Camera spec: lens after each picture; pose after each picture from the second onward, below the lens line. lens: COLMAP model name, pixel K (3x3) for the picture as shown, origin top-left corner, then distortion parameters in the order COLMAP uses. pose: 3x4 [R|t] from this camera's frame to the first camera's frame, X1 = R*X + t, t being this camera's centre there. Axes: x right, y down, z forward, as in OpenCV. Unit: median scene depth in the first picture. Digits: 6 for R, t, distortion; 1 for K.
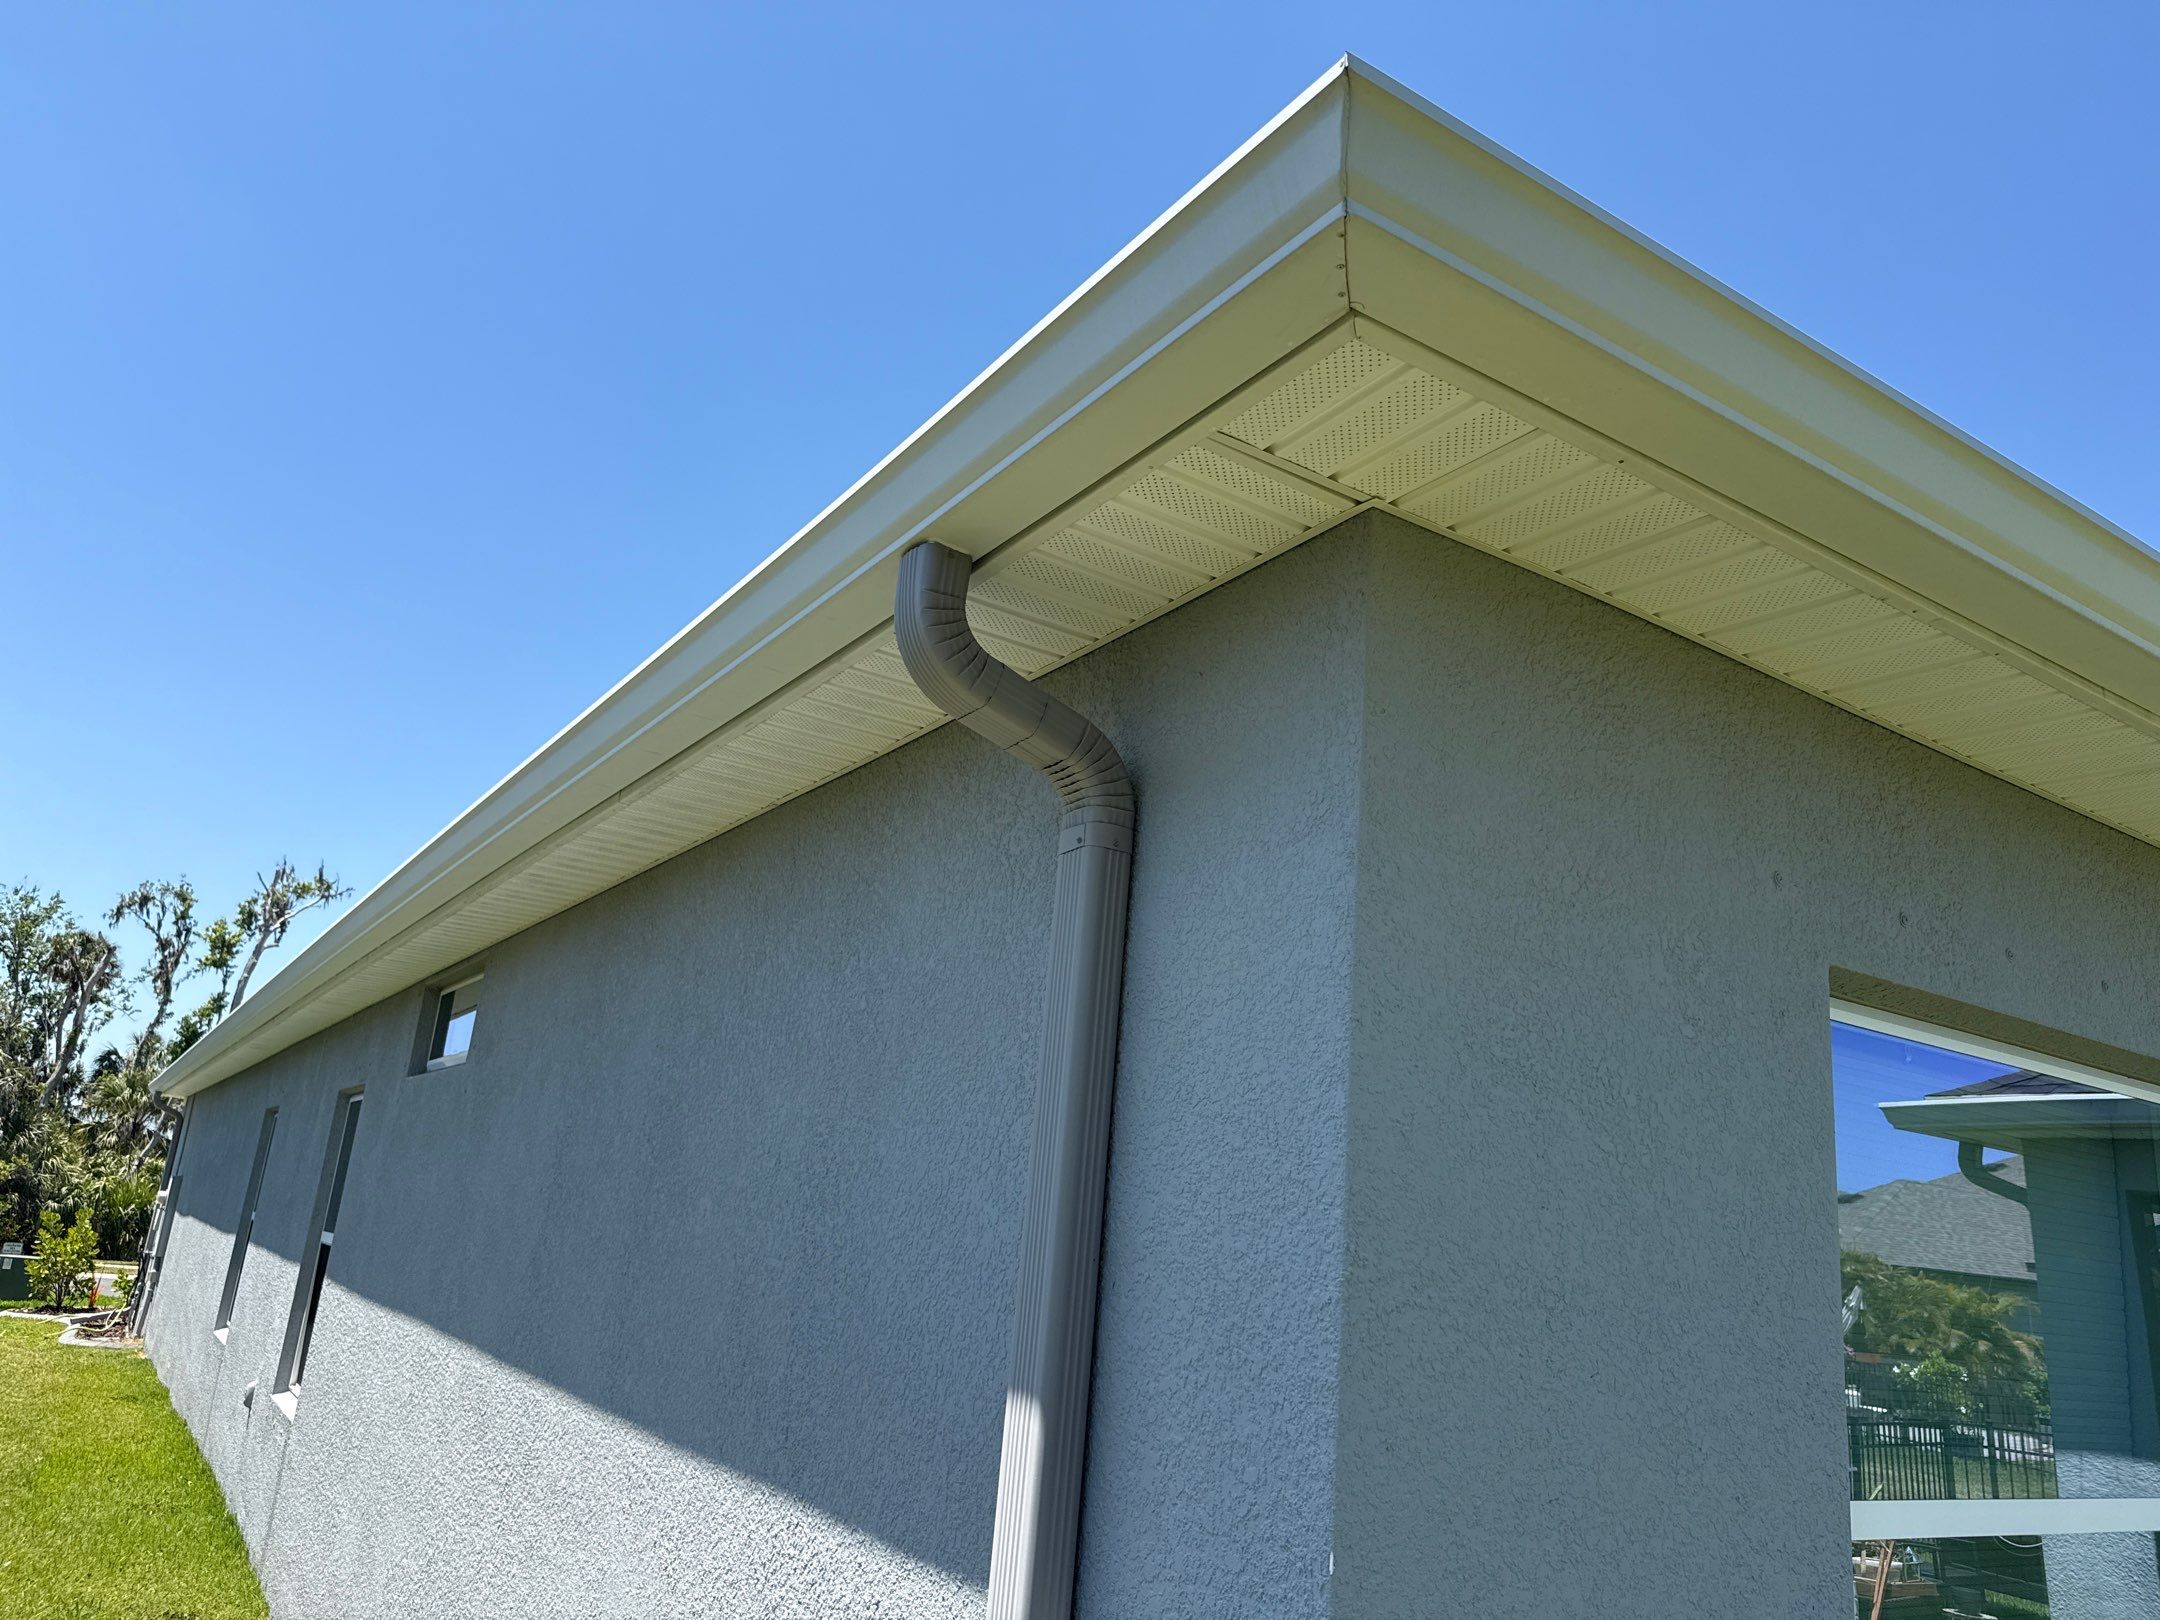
lens RADIAL K [[1546.3, 0, 1063.5], [0, 1546.3, 786.7], [0, 0, 1]] dist [0.004096, -0.021720]
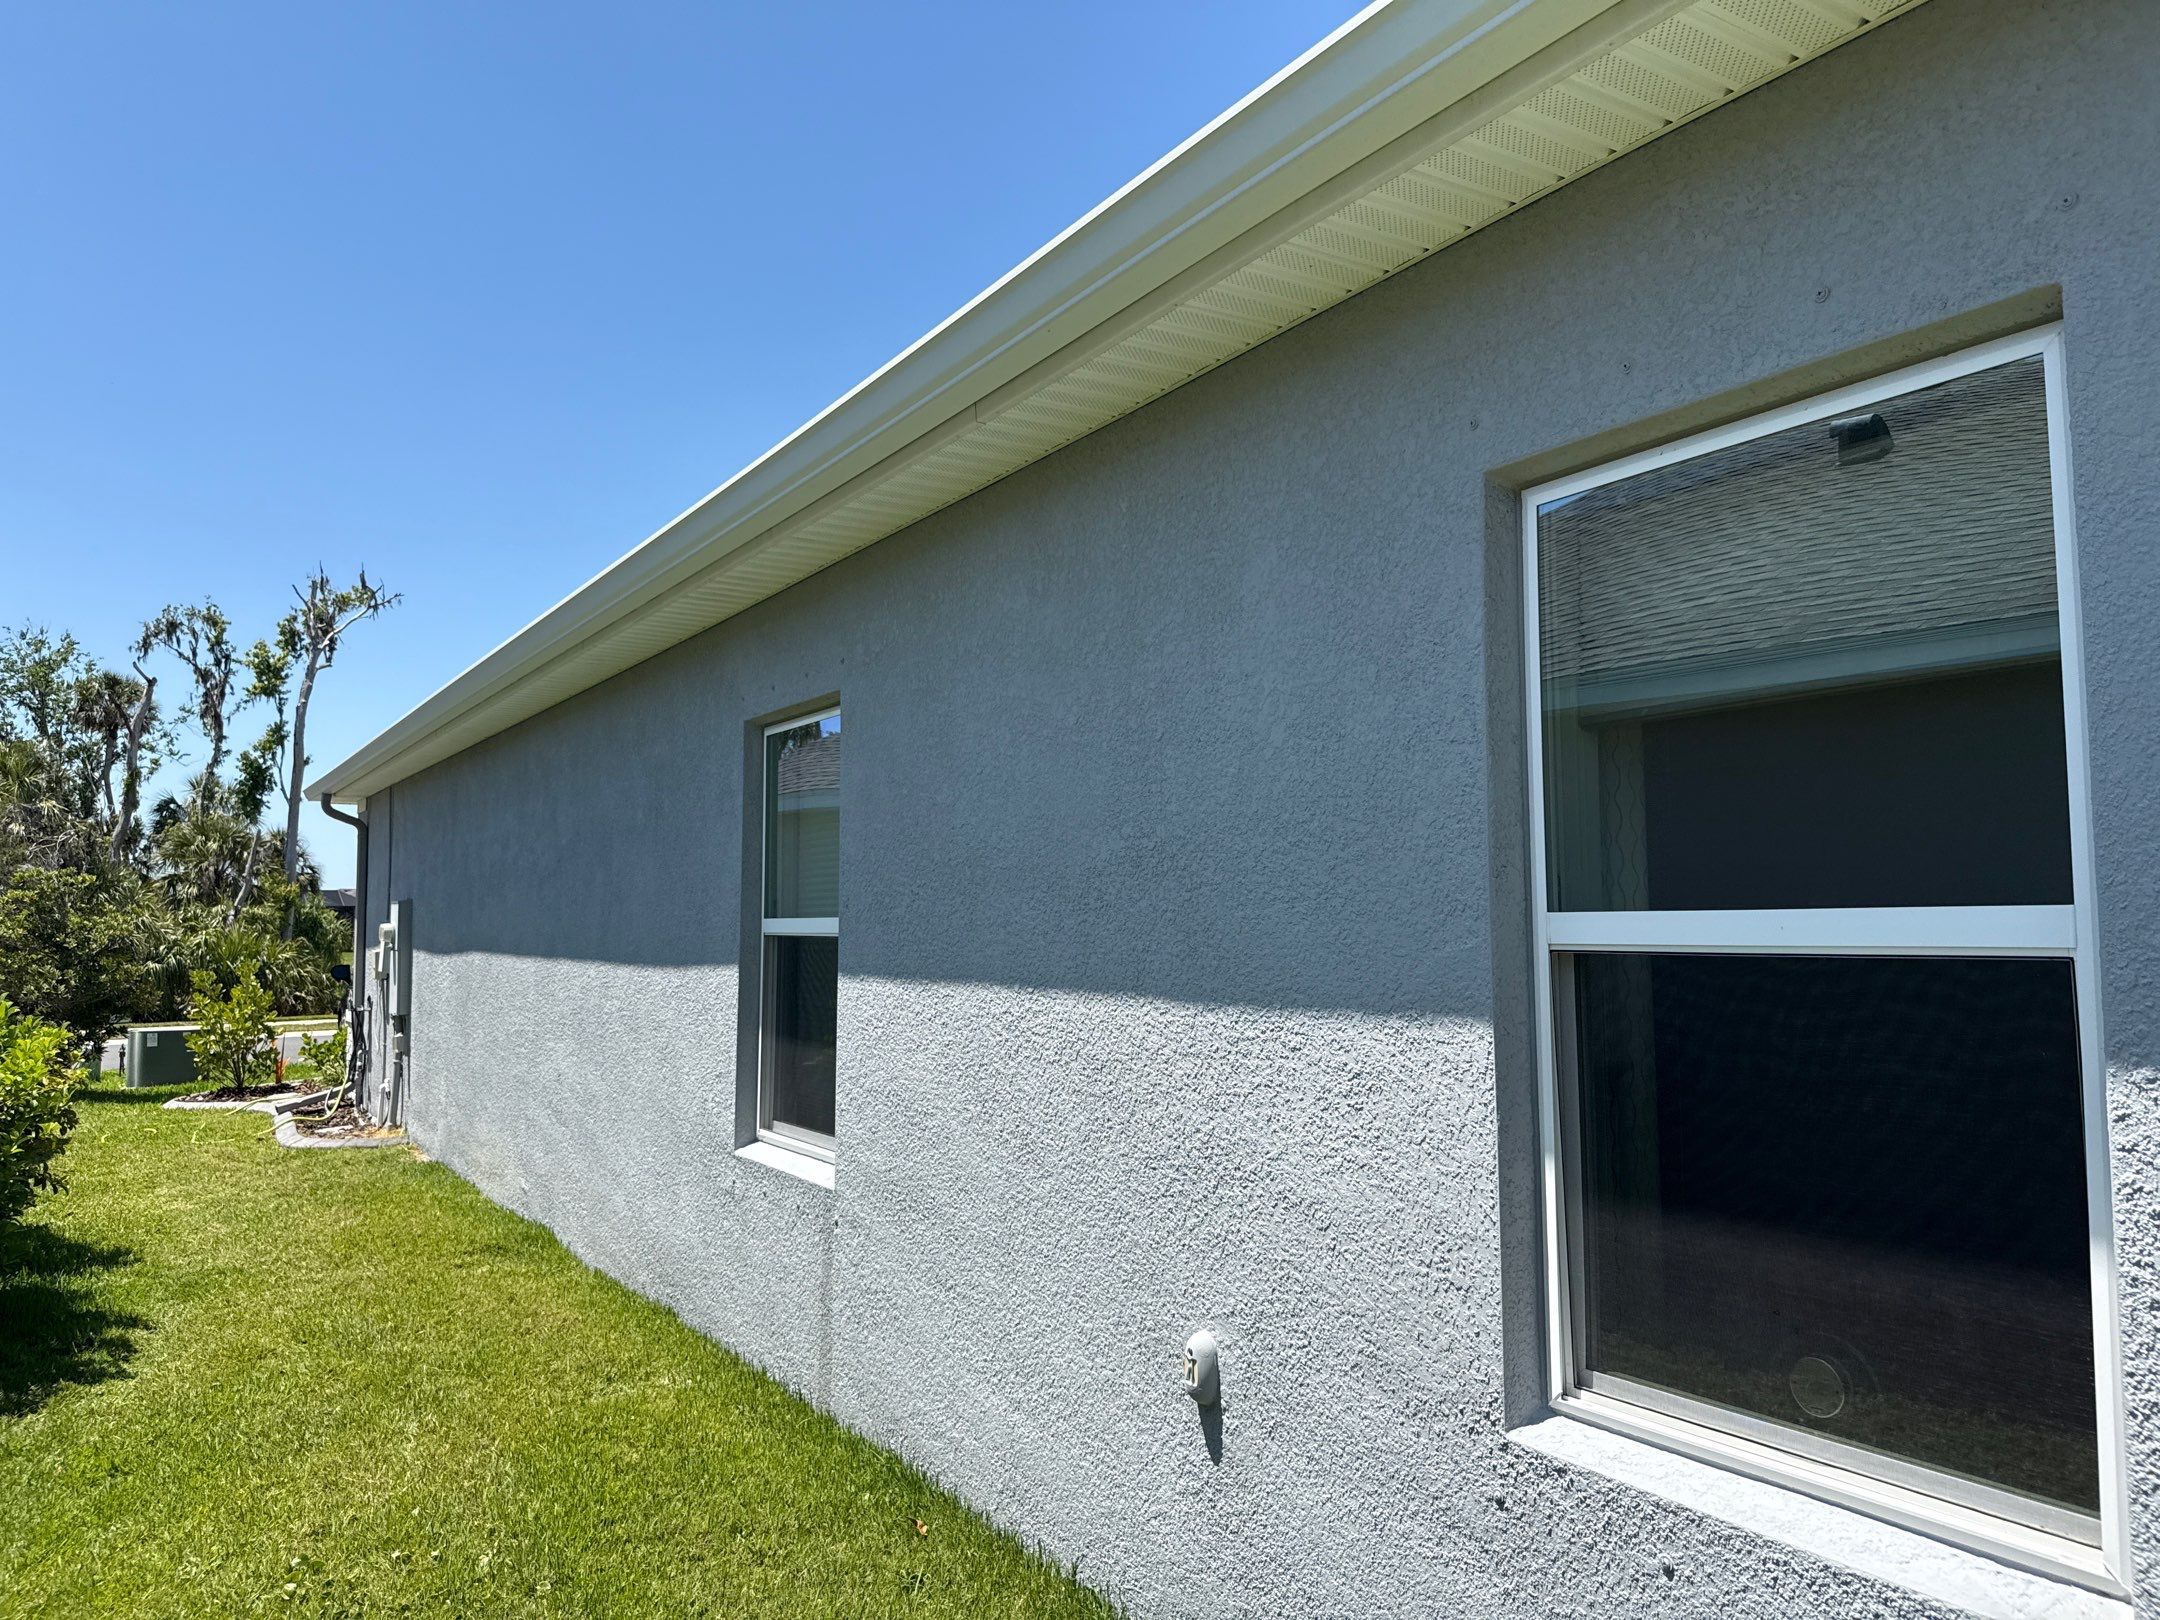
lens RADIAL K [[1546.3, 0, 1086.3], [0, 1546.3, 816.8], [0, 0, 1]] dist [0.004096, -0.021720]
pose [[0.995792, -0.091629, 0.001701, -0.085006], [0.088925, 0.970561, 0.223837, 0.027134], [-0.022161, -0.222744, 0.974625, 0.103495]]
